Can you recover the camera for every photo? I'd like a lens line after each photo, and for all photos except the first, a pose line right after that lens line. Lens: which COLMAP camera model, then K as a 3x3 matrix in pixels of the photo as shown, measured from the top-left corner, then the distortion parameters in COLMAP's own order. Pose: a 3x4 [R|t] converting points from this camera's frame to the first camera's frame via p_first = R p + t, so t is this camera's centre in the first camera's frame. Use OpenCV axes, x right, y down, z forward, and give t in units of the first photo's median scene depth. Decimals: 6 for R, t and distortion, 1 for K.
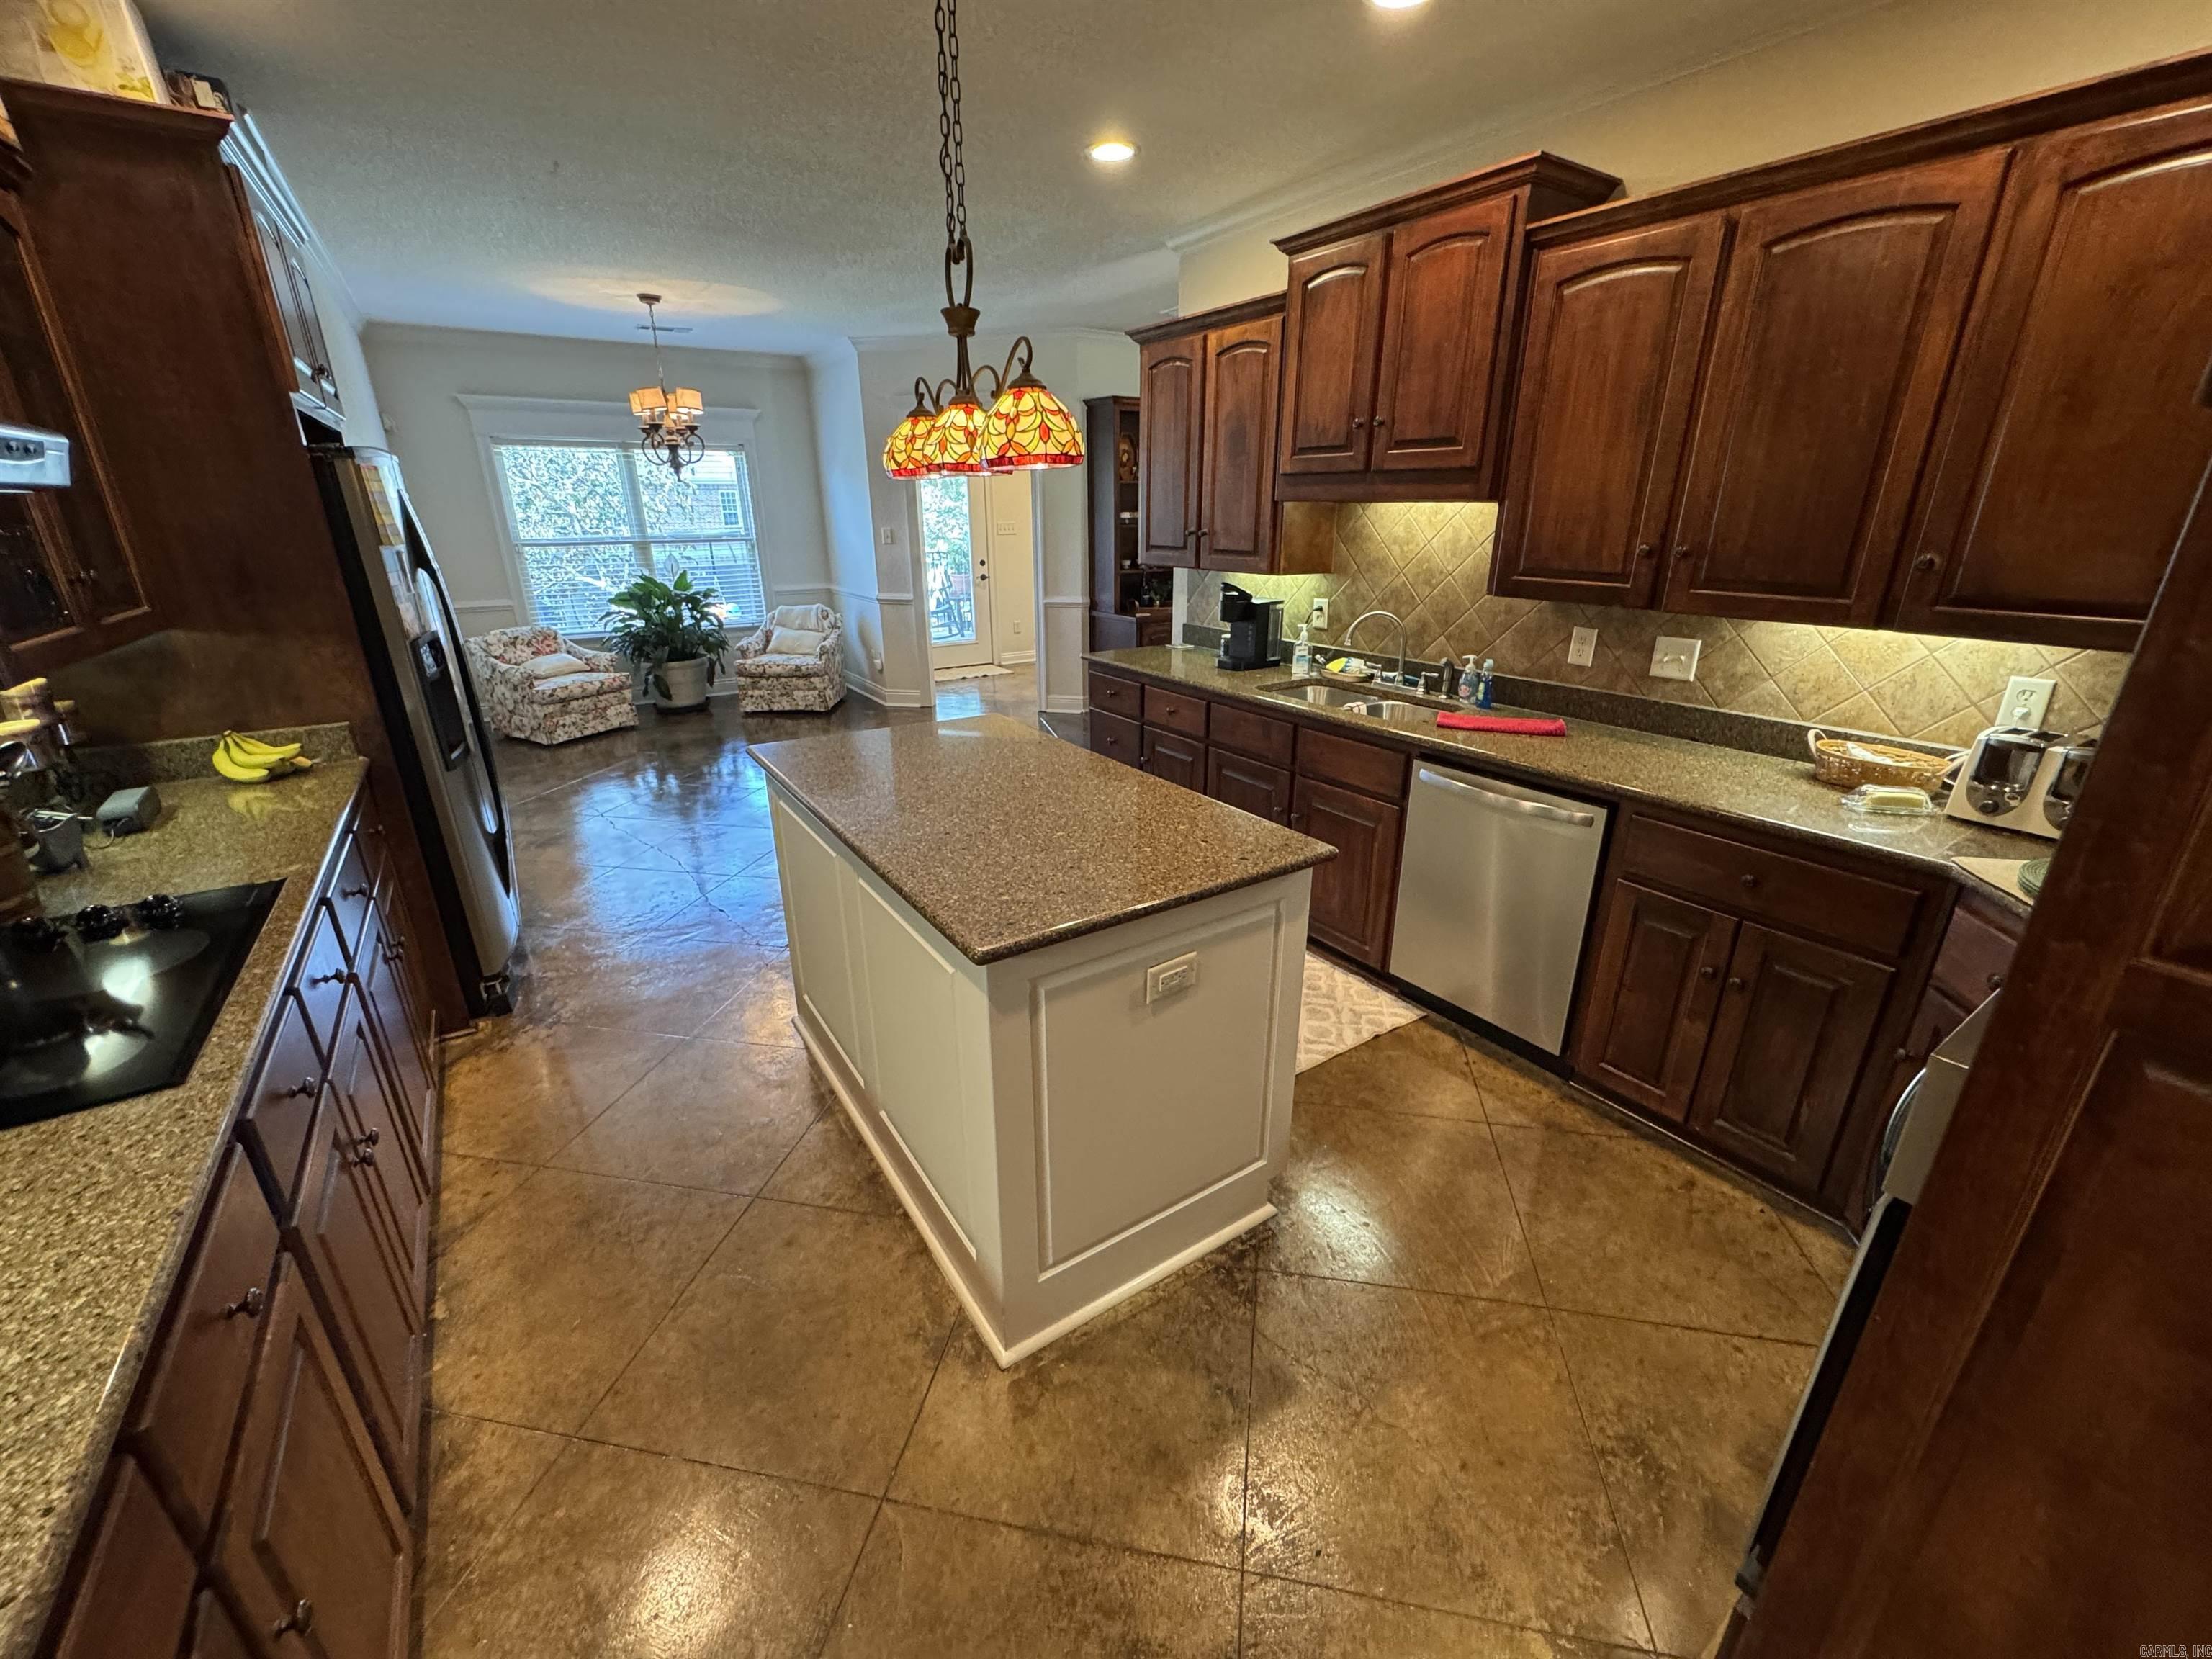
lens RADIAL K [[886.6, 0, 1095.4], [0, 886.6, 818.3], [0, 0, 1]] dist [-0.002644, -0.000204]
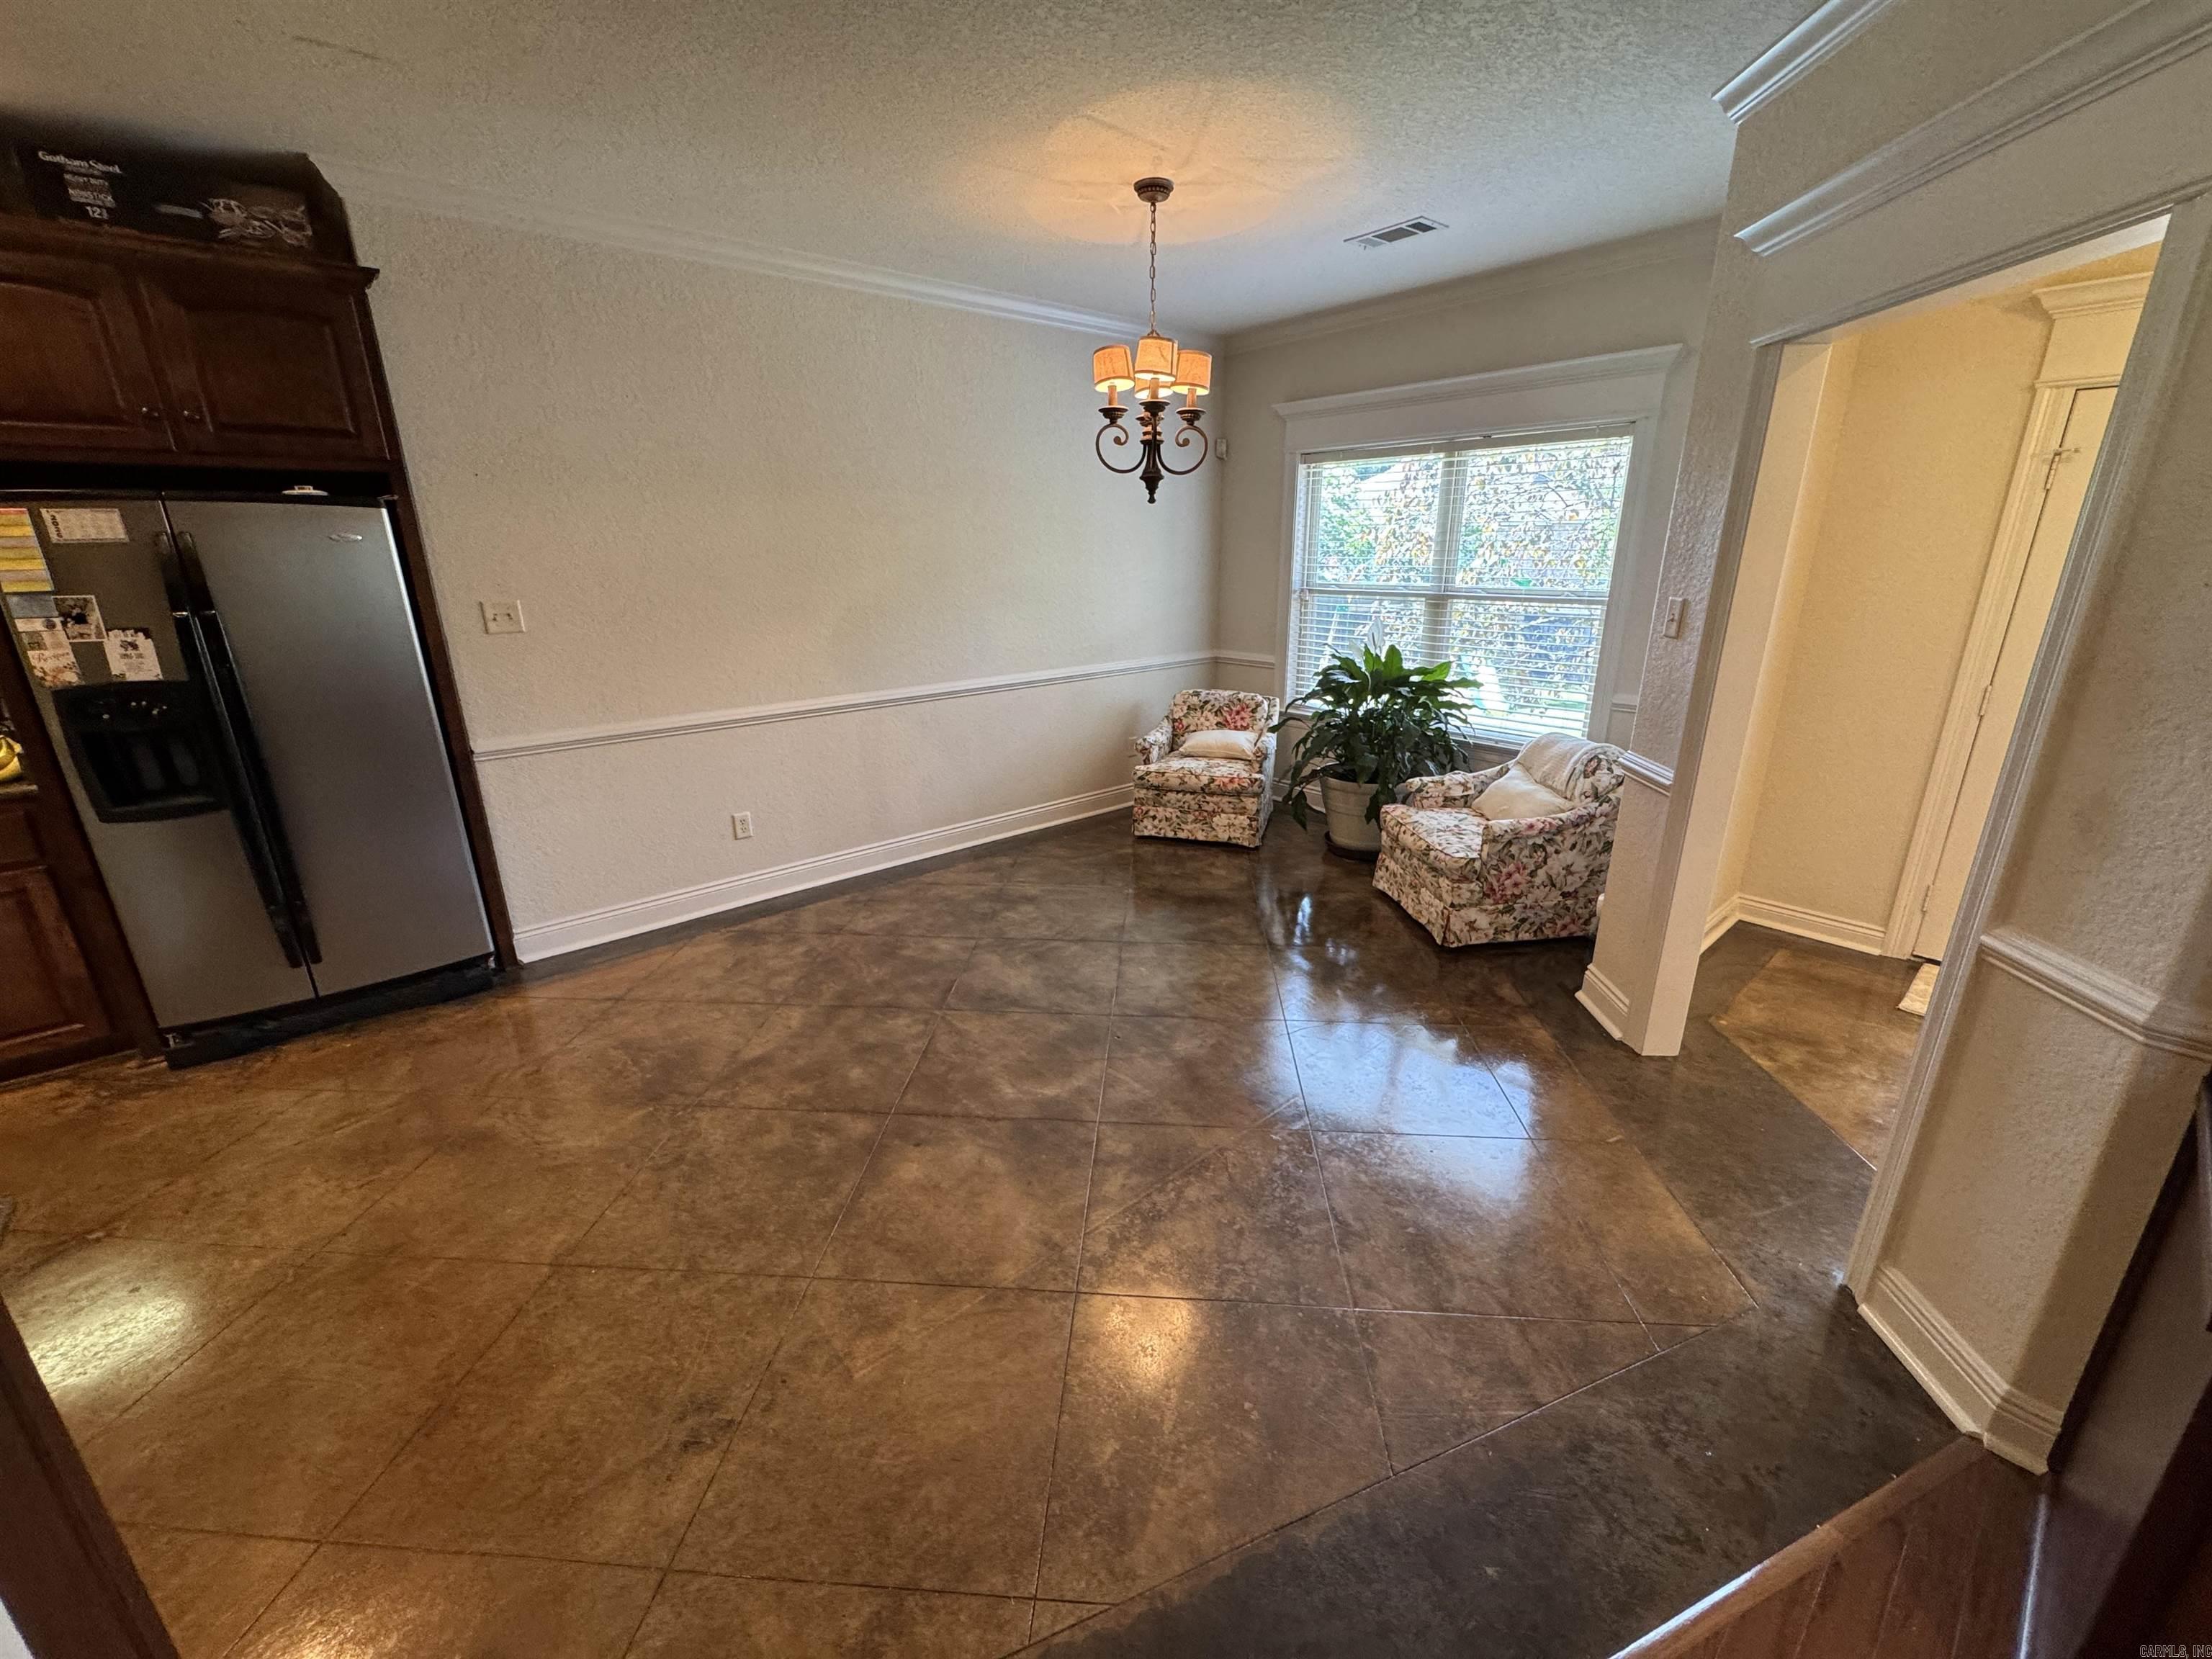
lens RADIAL K [[886.6, 0, 1114.9], [0, 886.6, 826.3], [0, 0, 1]] dist [-0.002644, -0.000204]
pose [[0.128050, 0.304892, -0.943739, 0.302800], [-0.323822, 0.912274, 0.250789, -0.607257], [0.937413, 0.273490, 0.215547, 1.708872]]
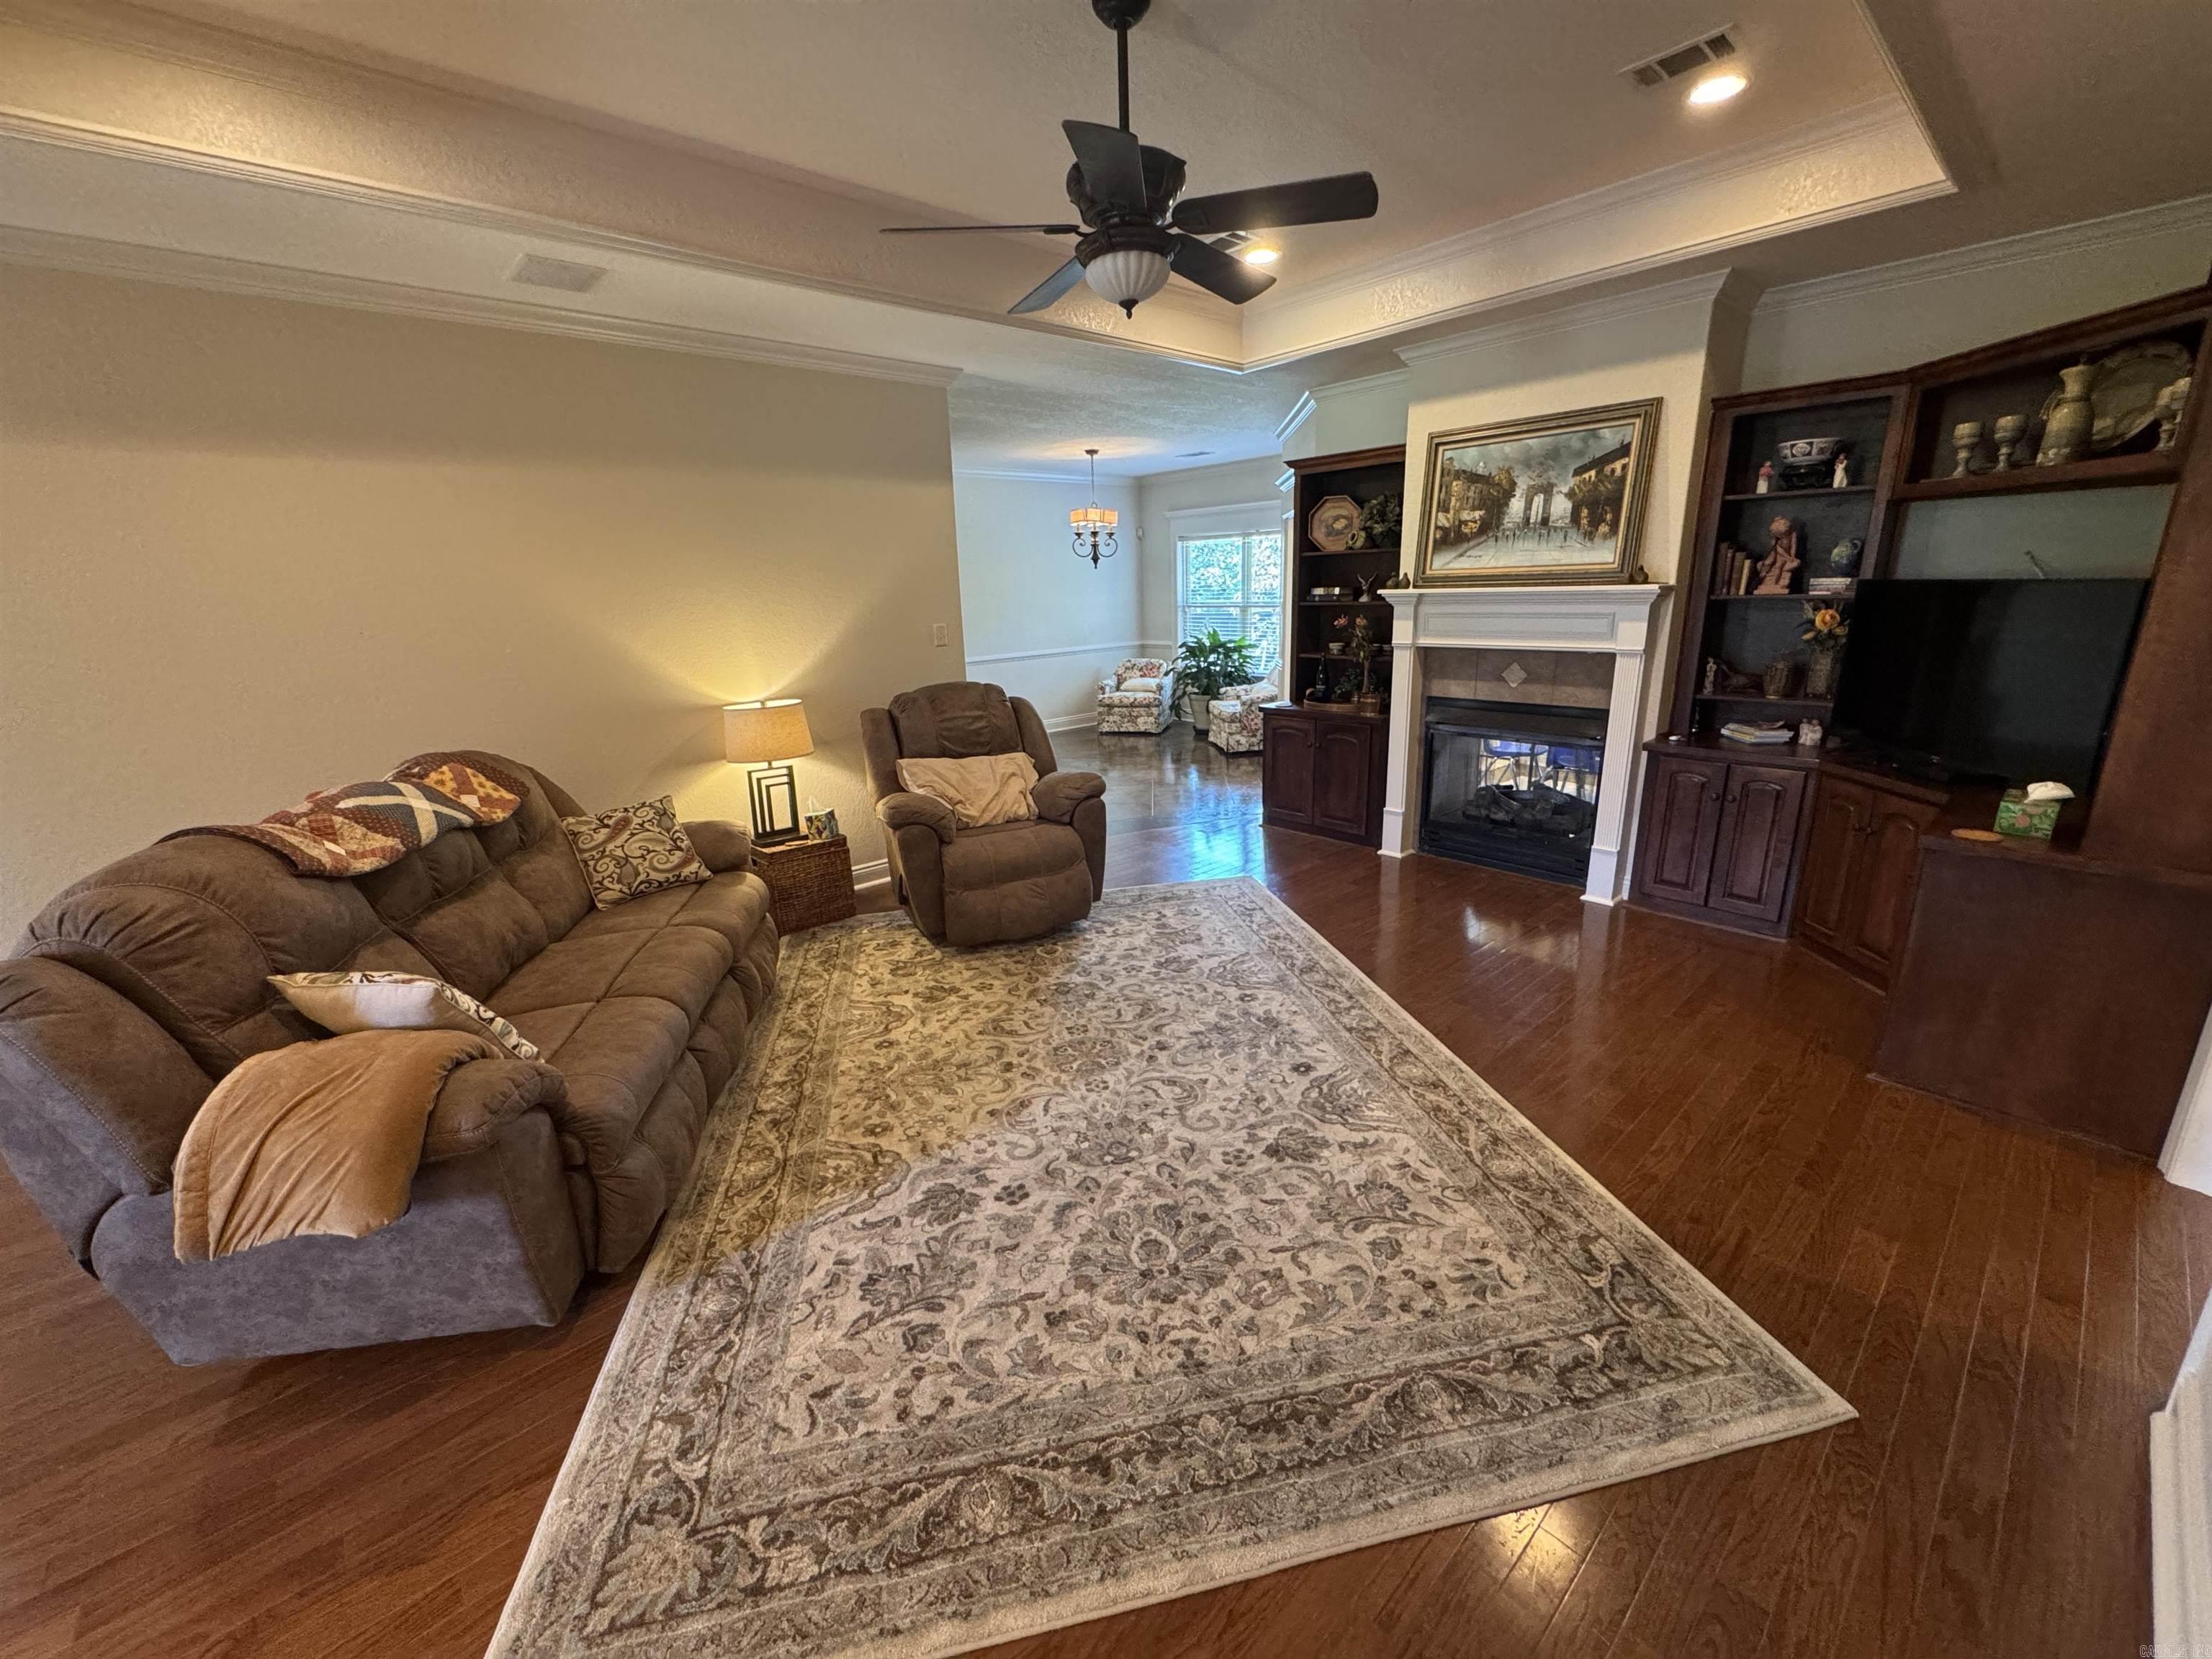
lens RADIAL K [[886.6, 0, 1088.4], [0, 886.6, 823.9], [0, 0, 1]] dist [-0.002644, -0.000204]
pose [[0.114087, 0.264789, -0.957534, 1.986160], [-0.295509, 0.929246, 0.221758, -0.582272], [0.948503, 0.257660, 0.184262, 1.555906]]
